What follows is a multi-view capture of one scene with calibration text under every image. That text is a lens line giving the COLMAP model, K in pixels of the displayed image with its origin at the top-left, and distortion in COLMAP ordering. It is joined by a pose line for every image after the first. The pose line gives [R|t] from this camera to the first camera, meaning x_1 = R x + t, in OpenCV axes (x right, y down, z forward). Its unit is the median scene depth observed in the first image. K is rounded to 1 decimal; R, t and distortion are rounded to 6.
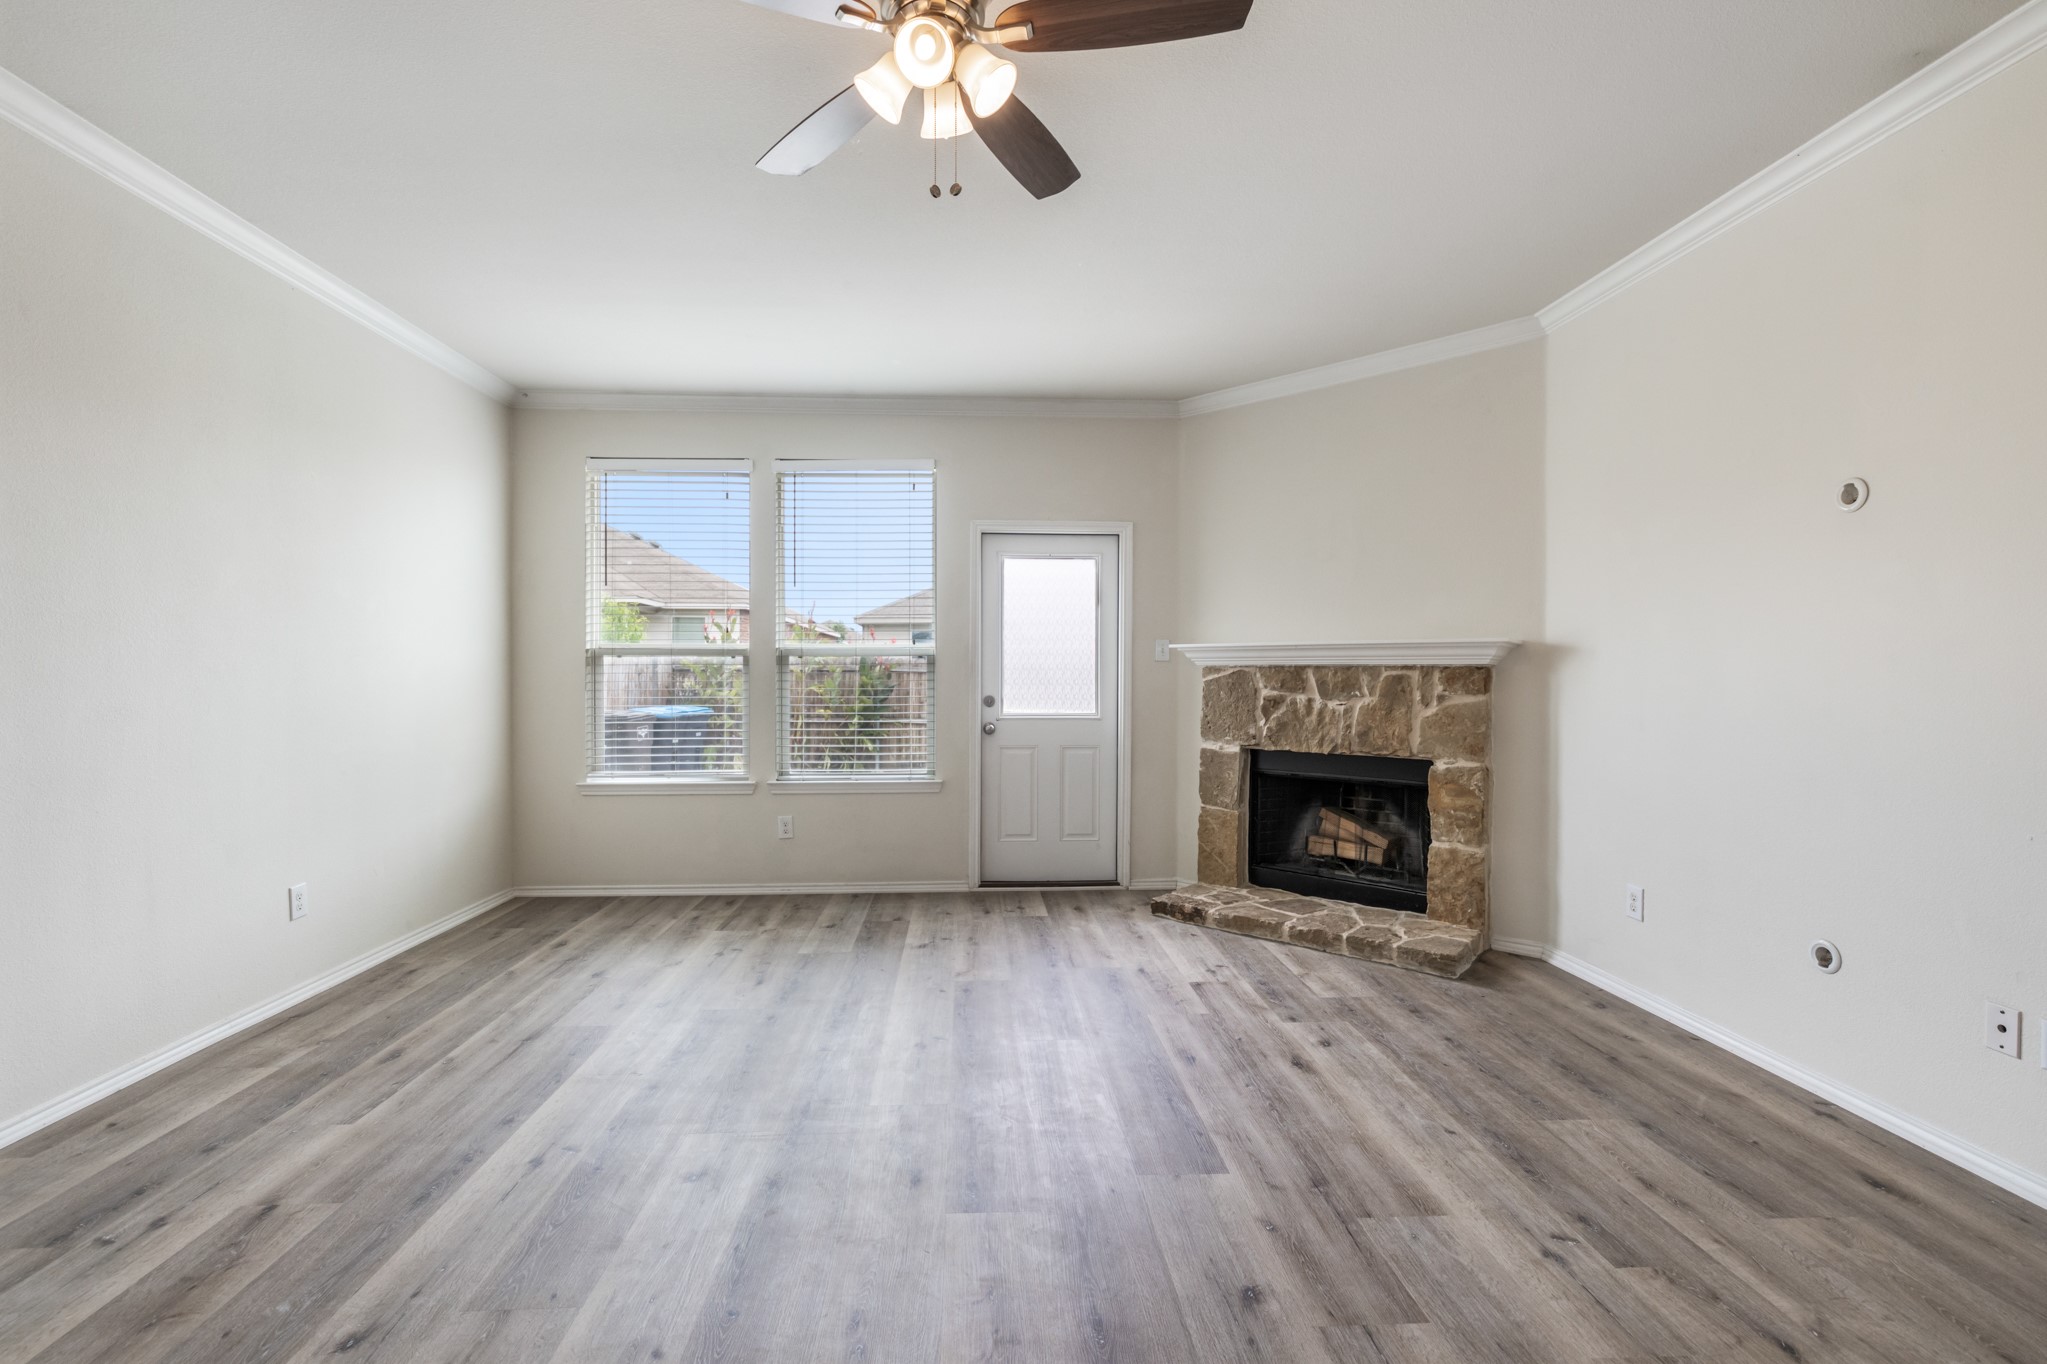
lens RADIAL K [[894.2, 0, 1010.1], [0, 894.2, 680.5], [0, 0, 1]] dist [0.004905, 0.000100]
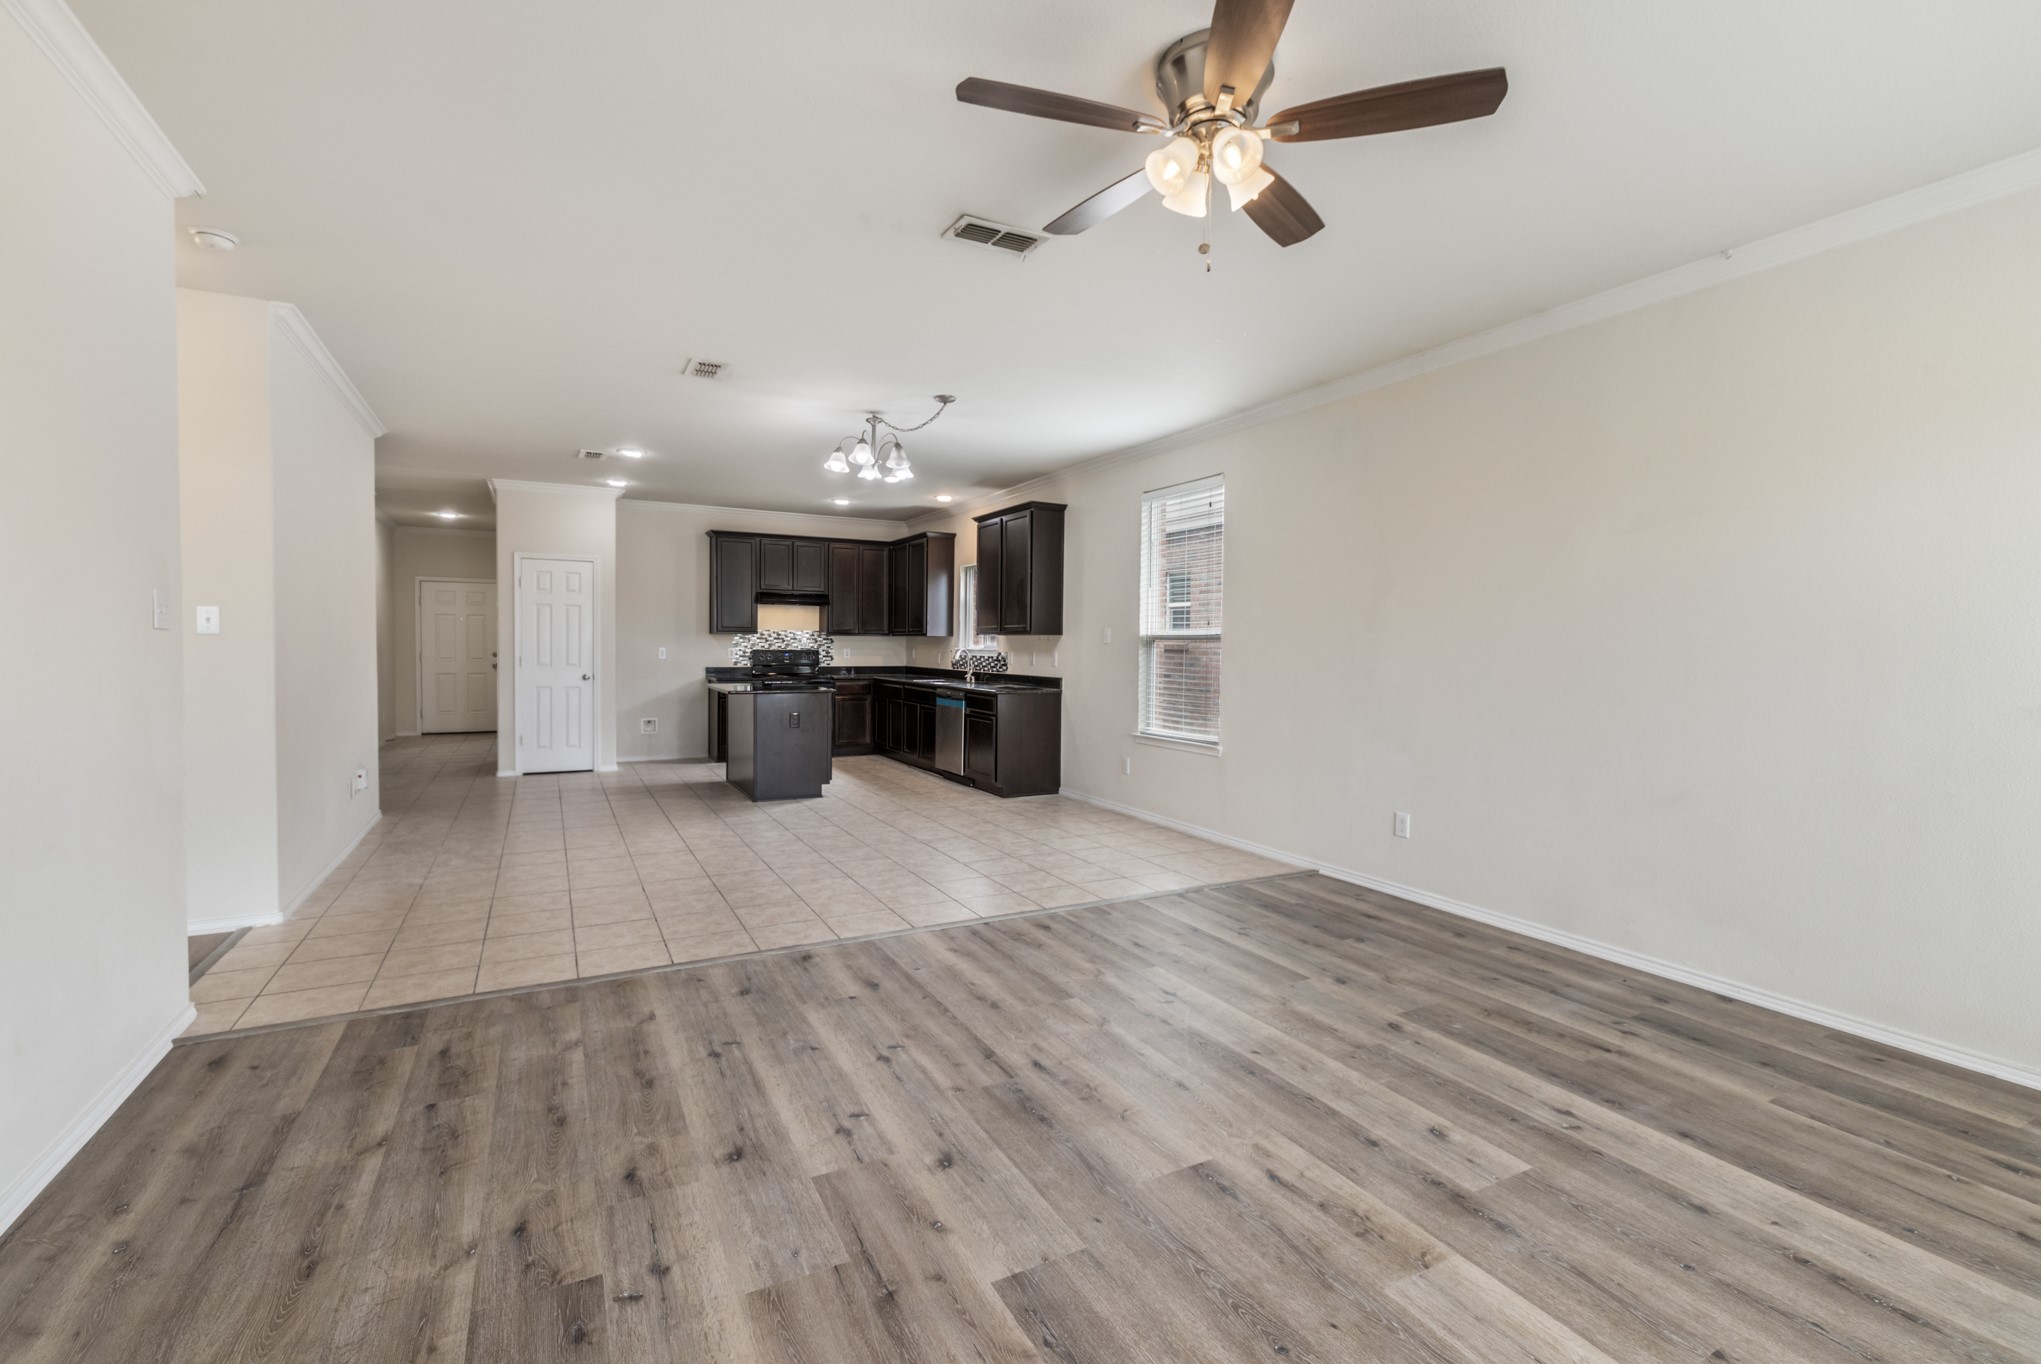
lens RADIAL K [[891.5, 0, 996.5], [0, 891.5, 664.2], [0, 0, 1]] dist [0.004905, 0.000100]
pose [[-0.912605, -0.002990, -0.408831, 0.303921], [-0.014318, 0.999594, 0.024652, -0.018680], [0.408591, 0.028352, -0.912277, 0.912070]]
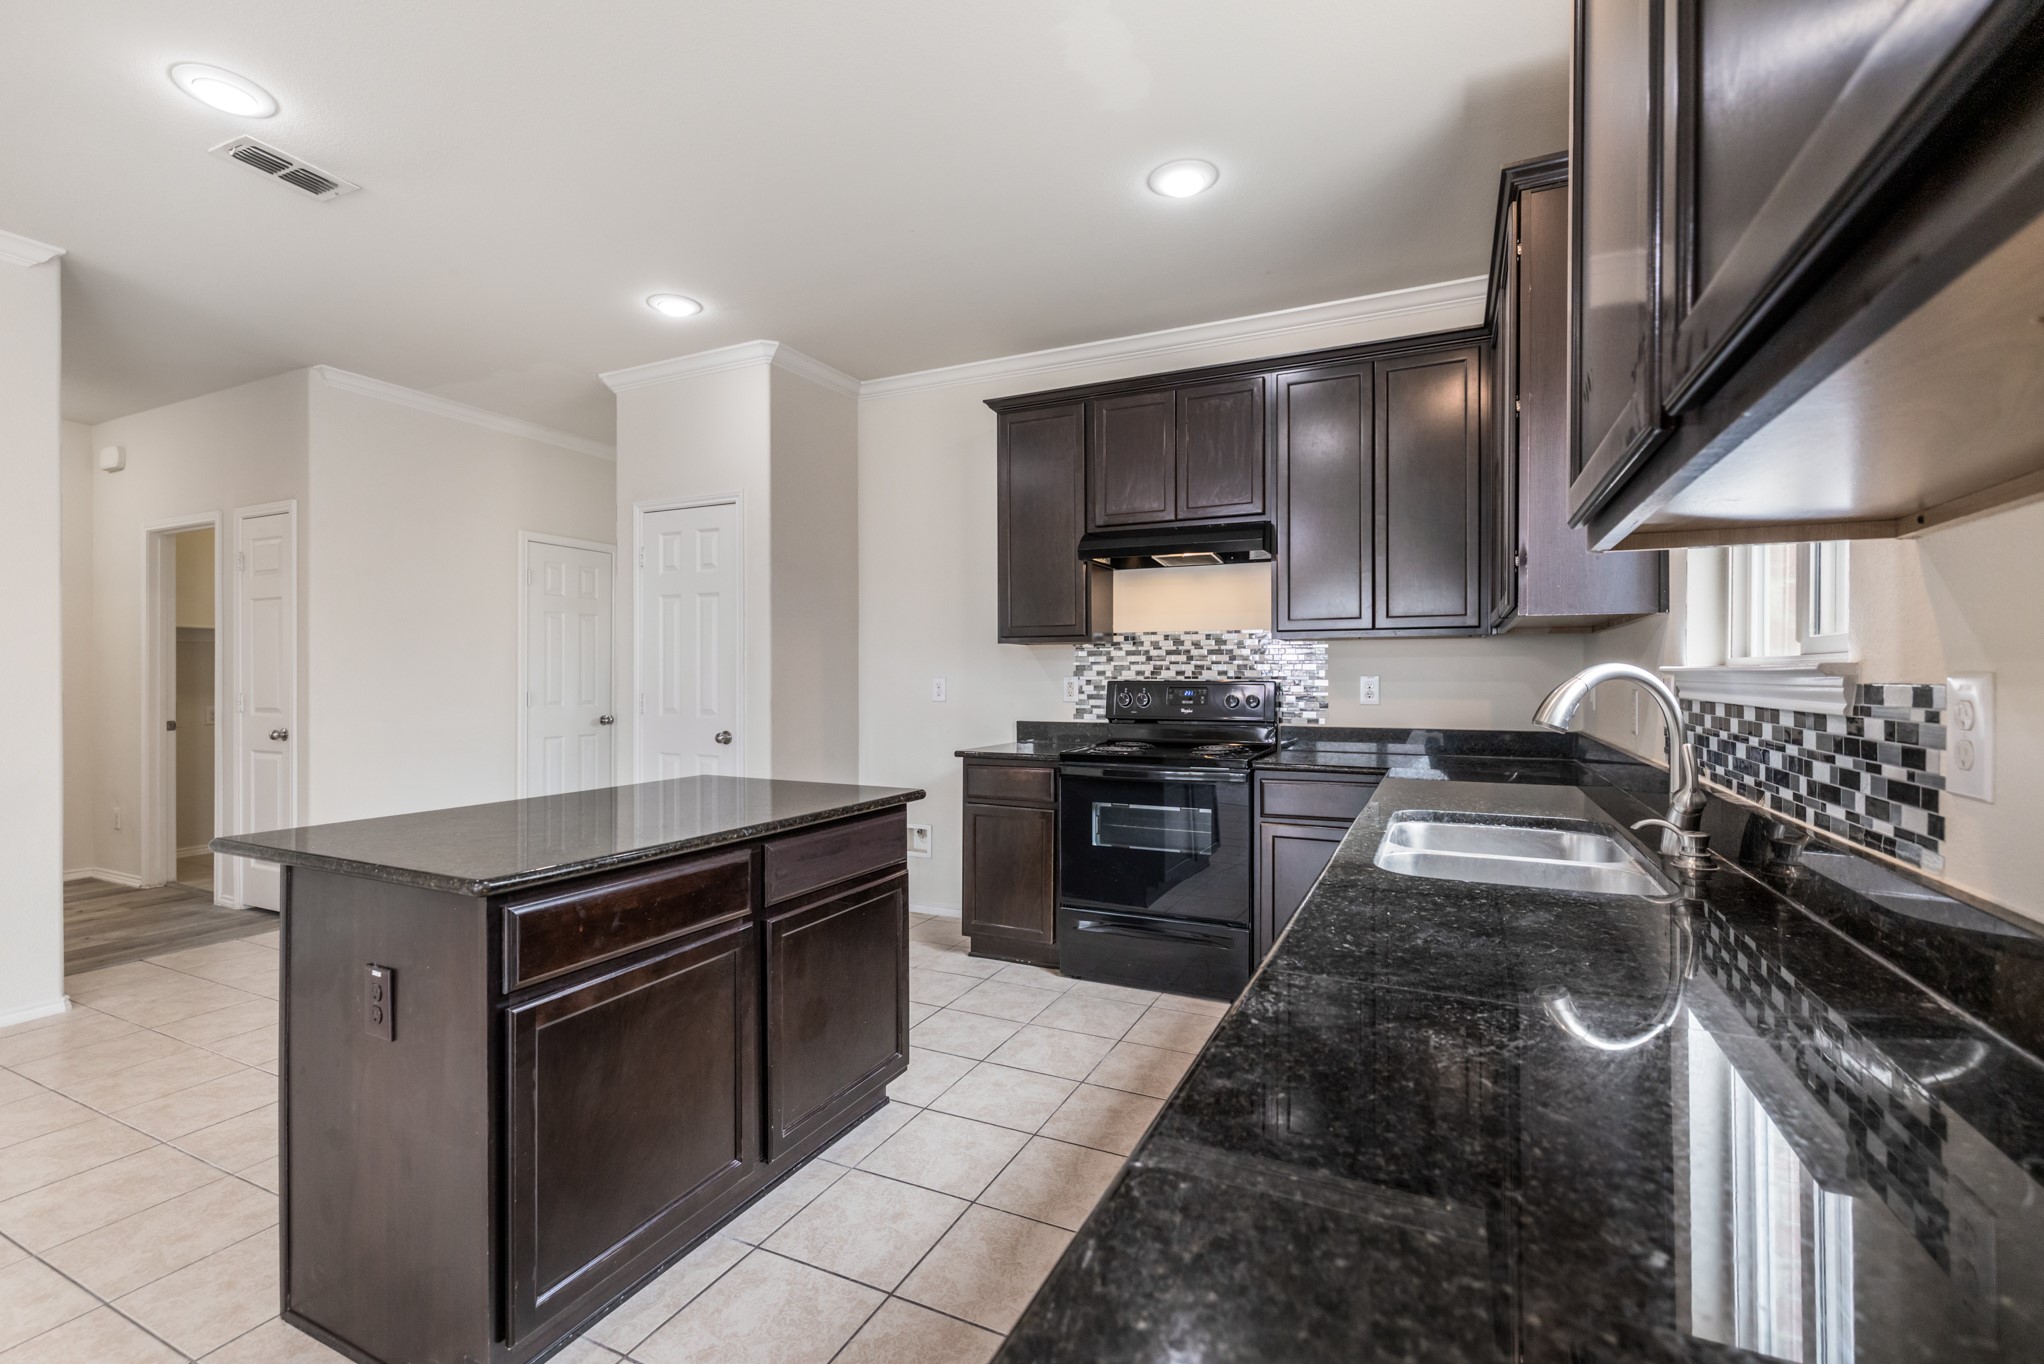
lens RADIAL K [[892.9, 0, 1004.4], [0, 892.9, 678.3], [0, 0, 1]] dist [0.004905, 0.000100]
pose [[-0.877430, -0.001490, 0.479702, -0.458202], [0.002610, 0.999966, 0.007881, -0.000223], [-0.479698, 0.008167, -0.877396, -0.632550]]
